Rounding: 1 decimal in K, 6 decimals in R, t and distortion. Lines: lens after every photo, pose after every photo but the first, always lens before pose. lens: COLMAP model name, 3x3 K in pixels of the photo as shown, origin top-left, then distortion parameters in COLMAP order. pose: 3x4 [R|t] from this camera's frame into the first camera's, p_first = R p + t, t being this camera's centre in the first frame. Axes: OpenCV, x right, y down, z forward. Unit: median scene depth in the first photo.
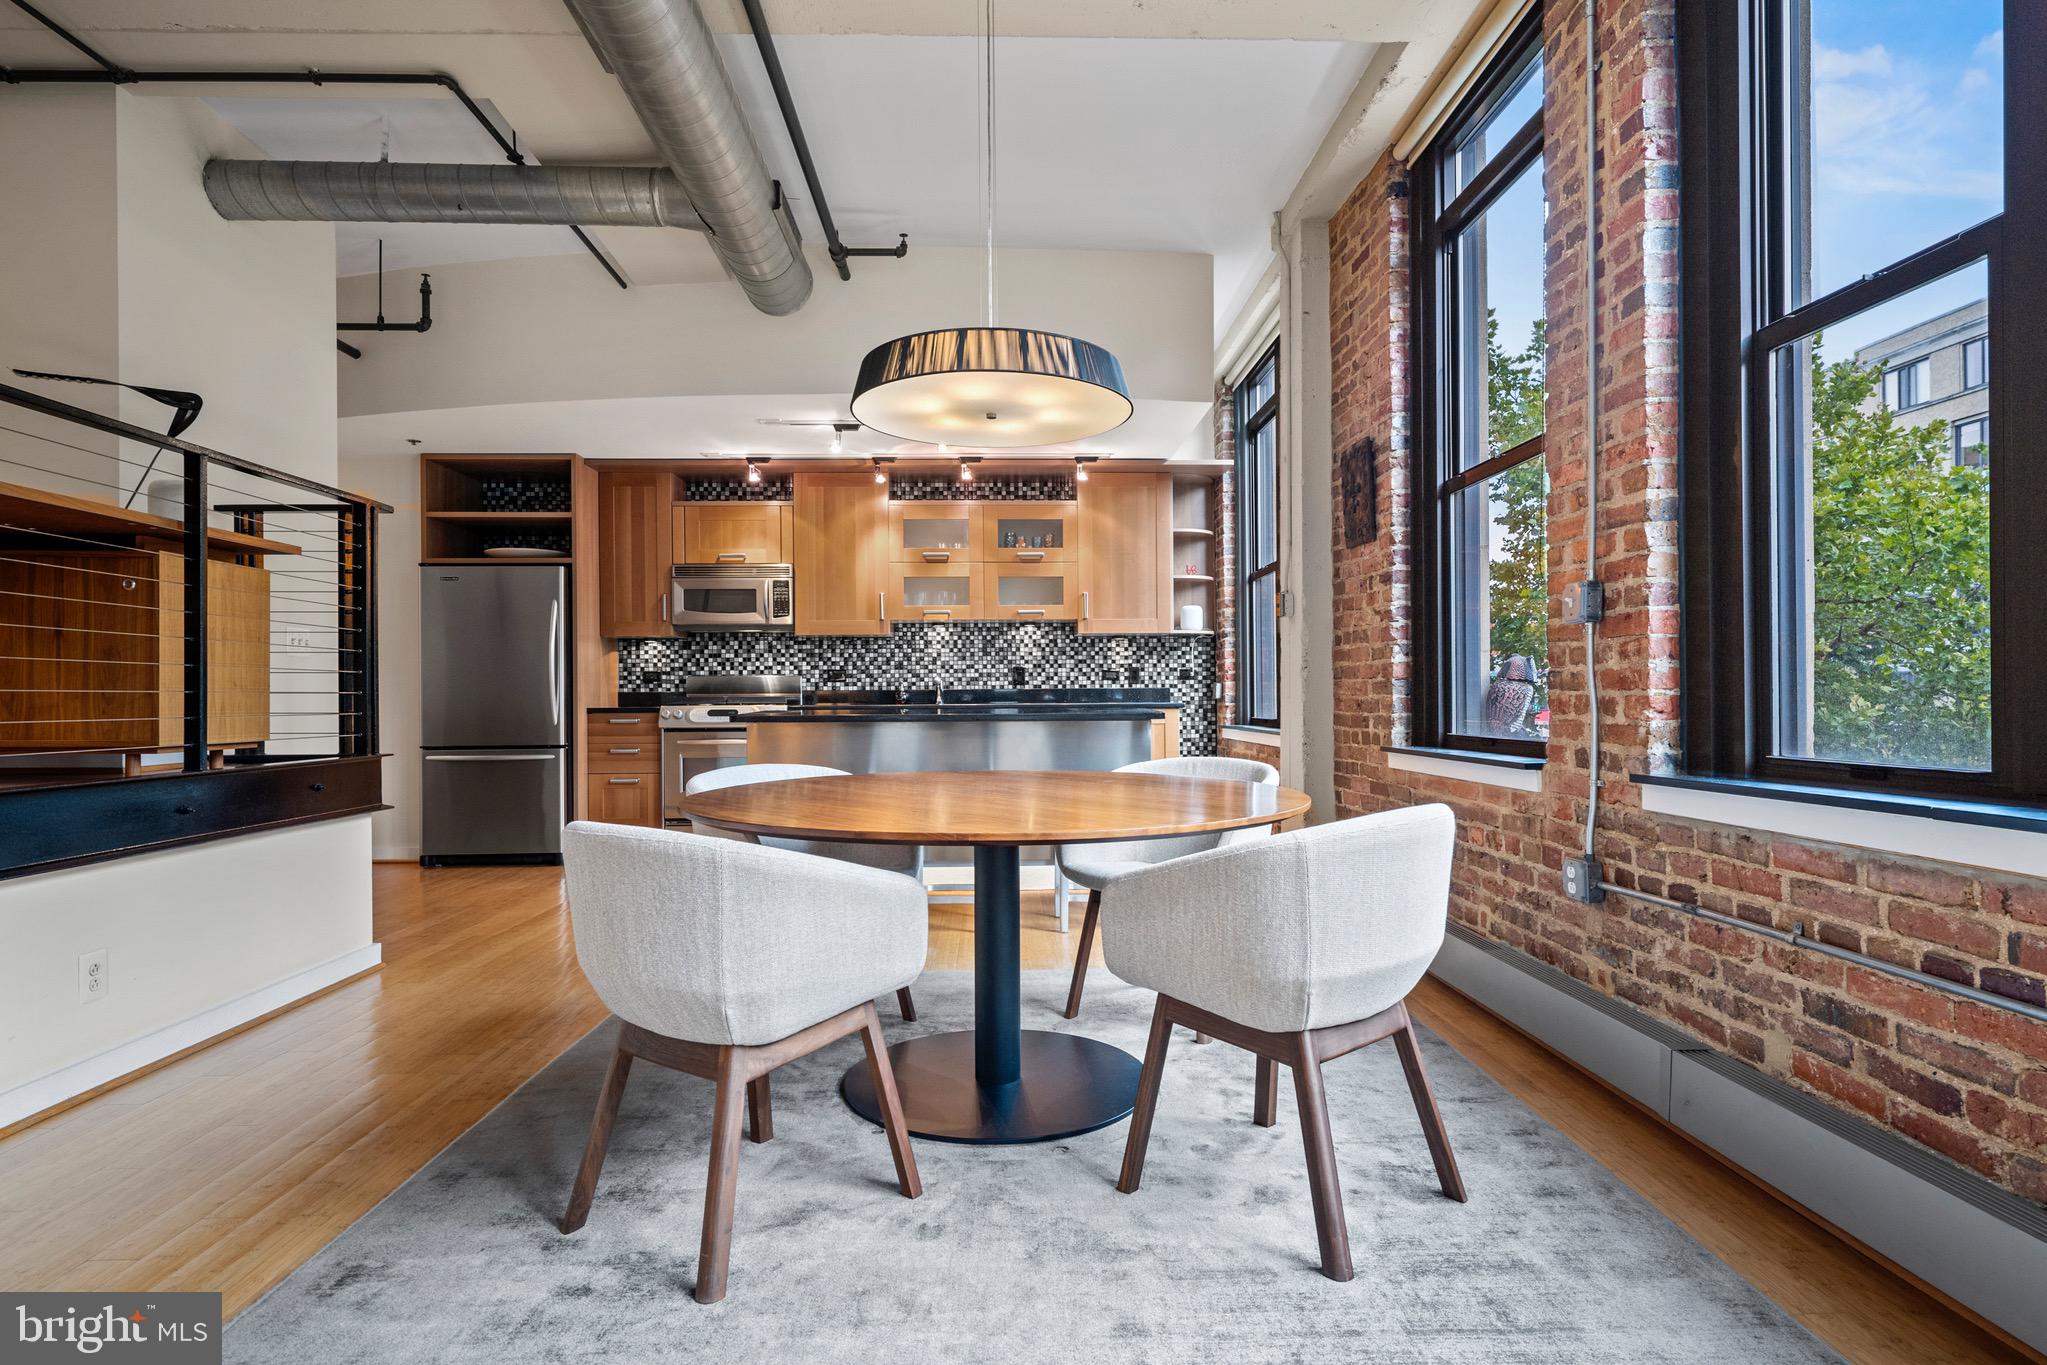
lens RADIAL K [[1099.1, 0, 1021.1], [0, 1099.1, 700.4], [0, 0, 1]] dist [0.004596, -0.000273]
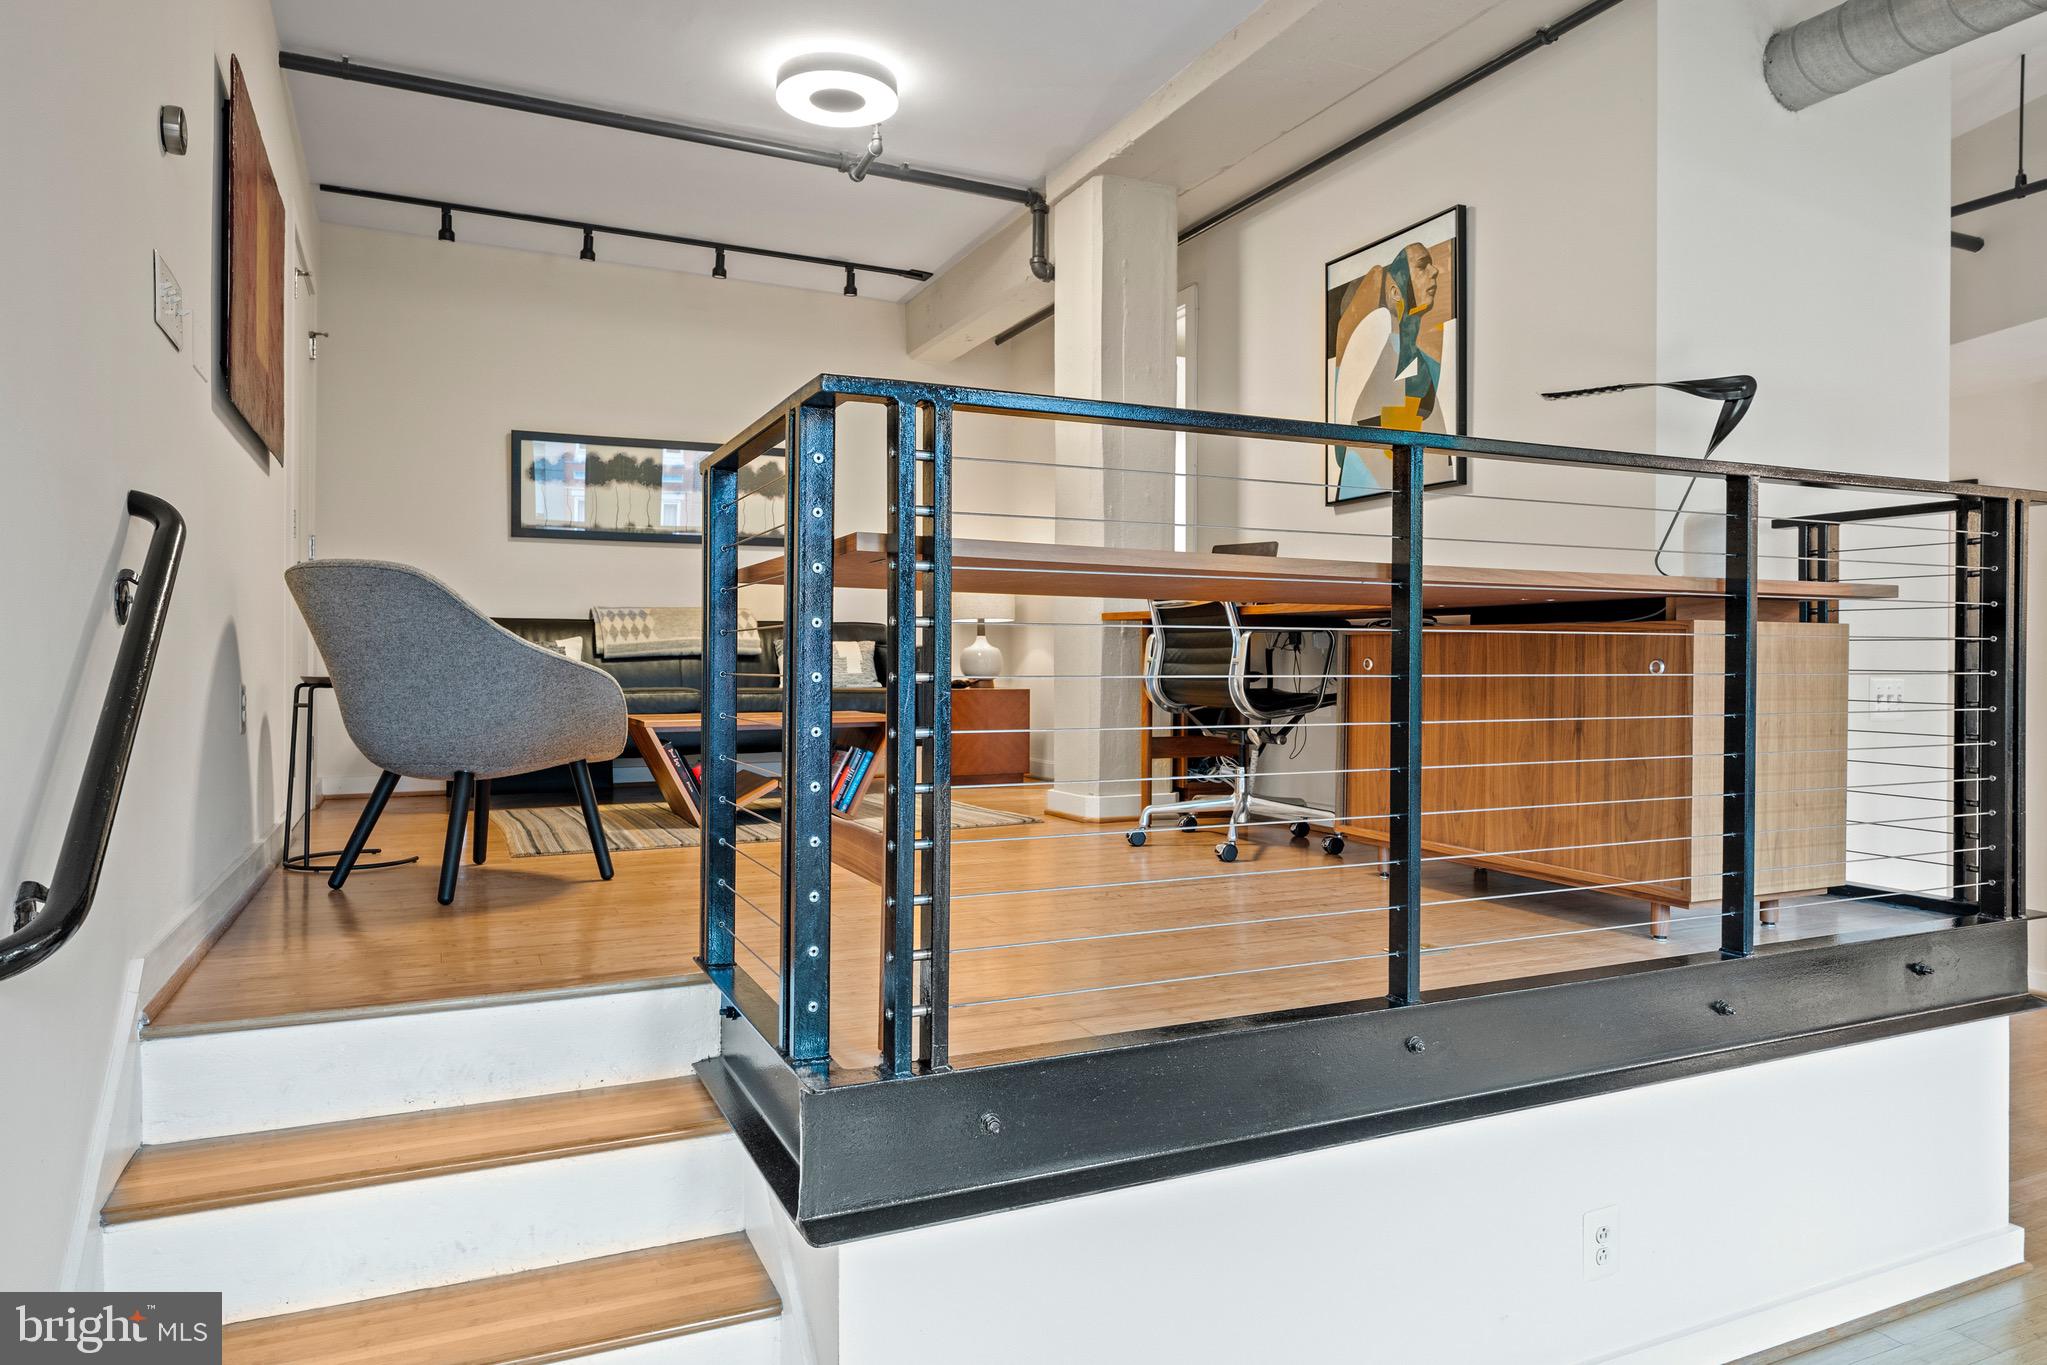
lens RADIAL K [[1272.2, 0, 1042.0], [0, 1272.2, 663.3], [0, 0, 1]] dist [0.013983, -0.010037]
pose [[0.400060, 0.009115, -0.916444, -0.094595], [-0.004686, 0.999958, 0.007900, -0.051336], [0.916477, 0.001134, 0.400086, 0.136960]]
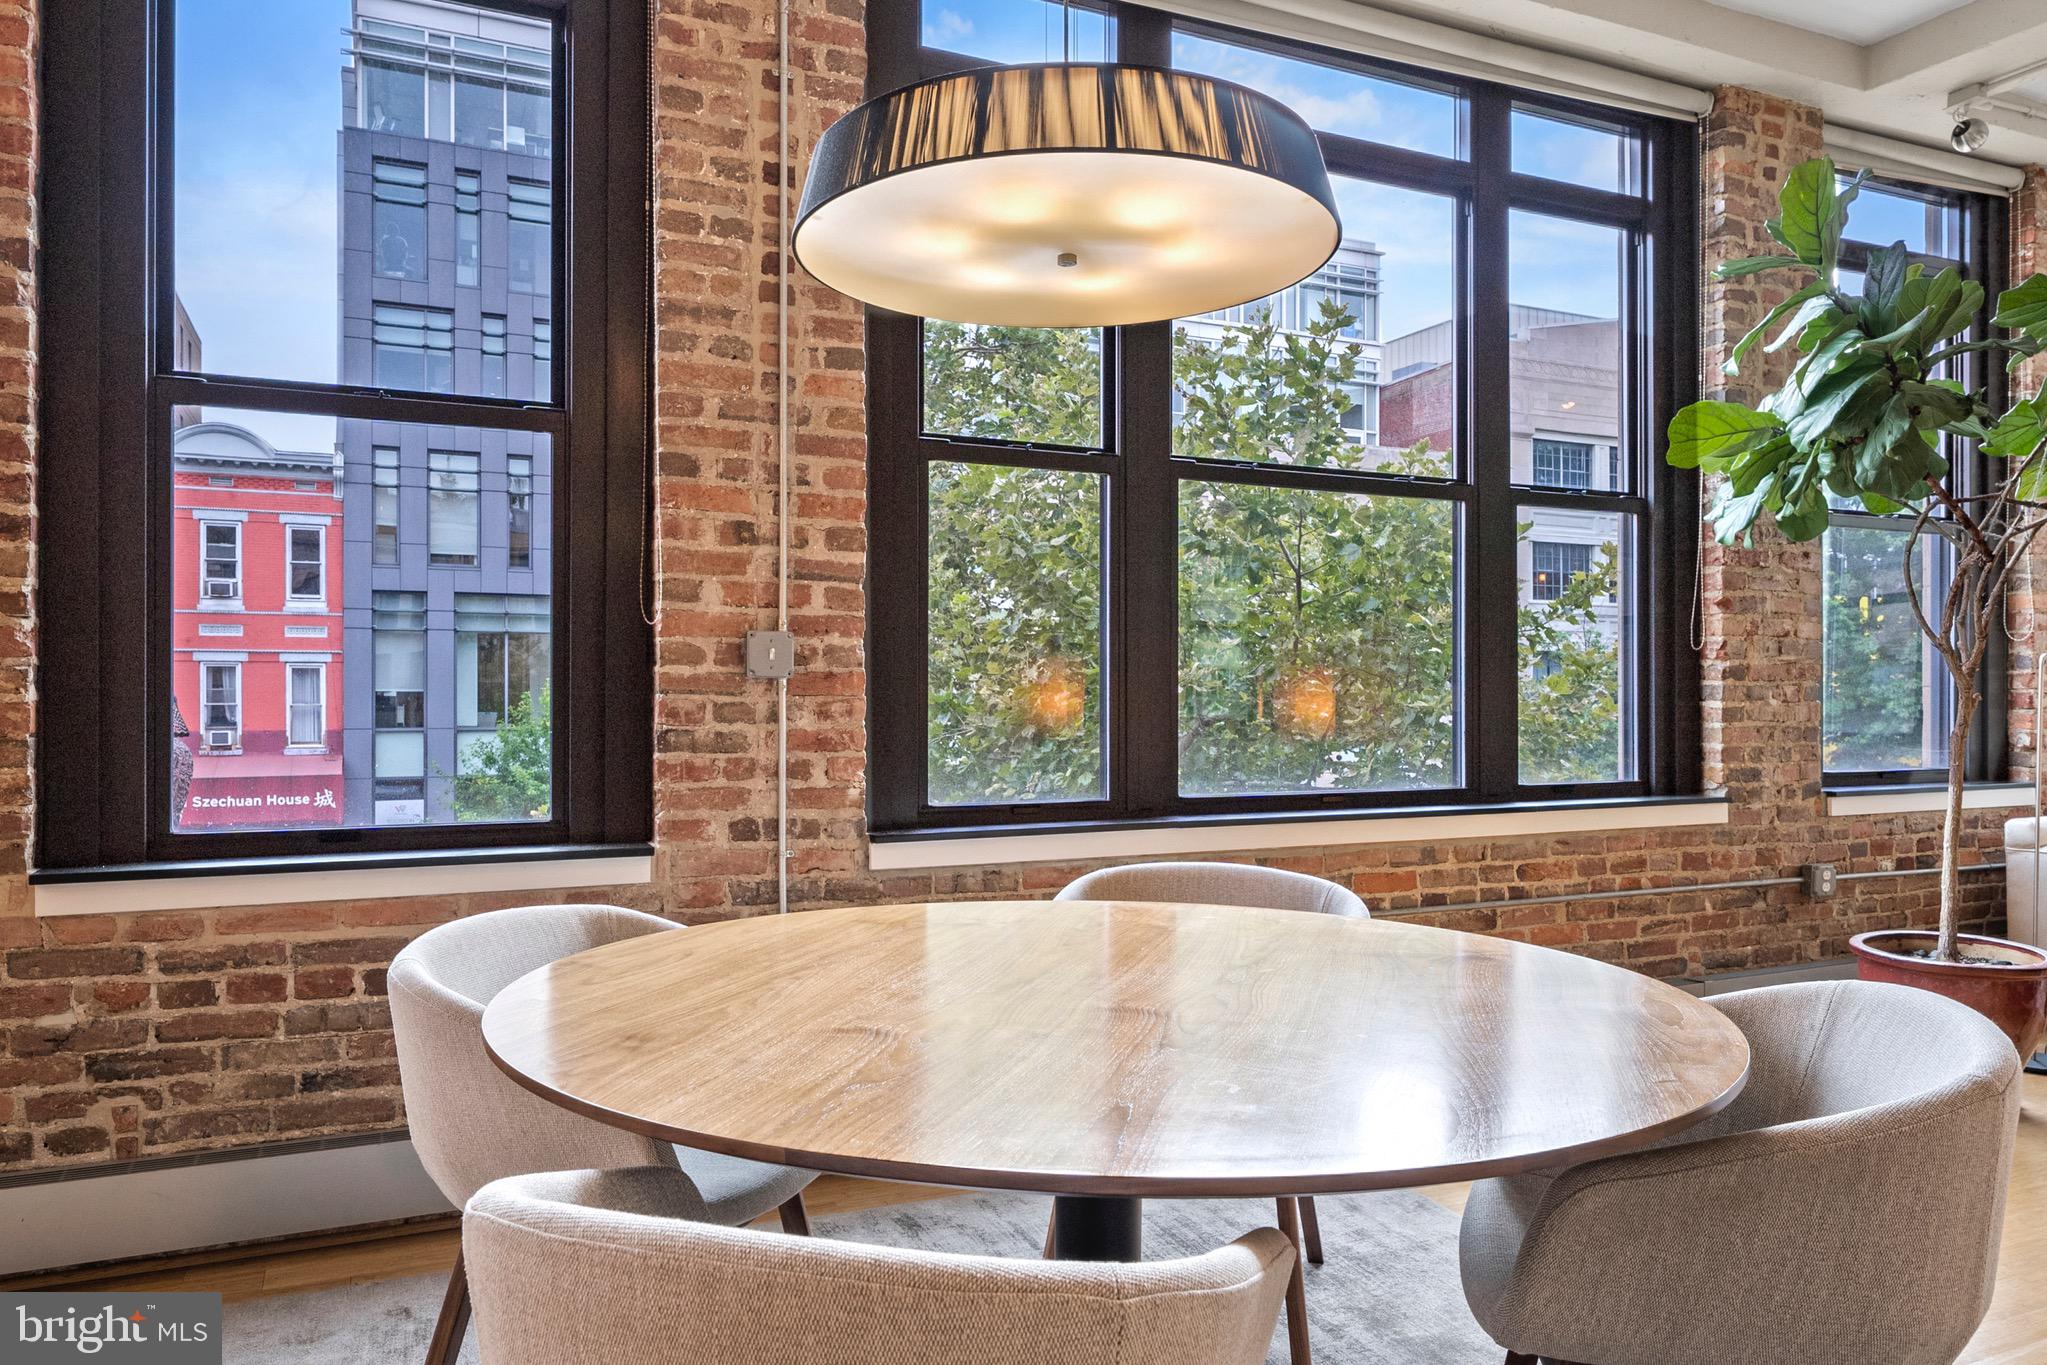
lens RADIAL K [[1391.9, 0, 1027.2], [0, 1391.9, 697.5], [0, 0, 1]] dist [-0.002794, 0.001333]
pose [[-0.393986, 0.006217, 0.919095, -0.242515], [0.003607, 0.999980, -0.005218, -0.018829], [-0.919109, 0.001259, -0.394001, 0.497604]]
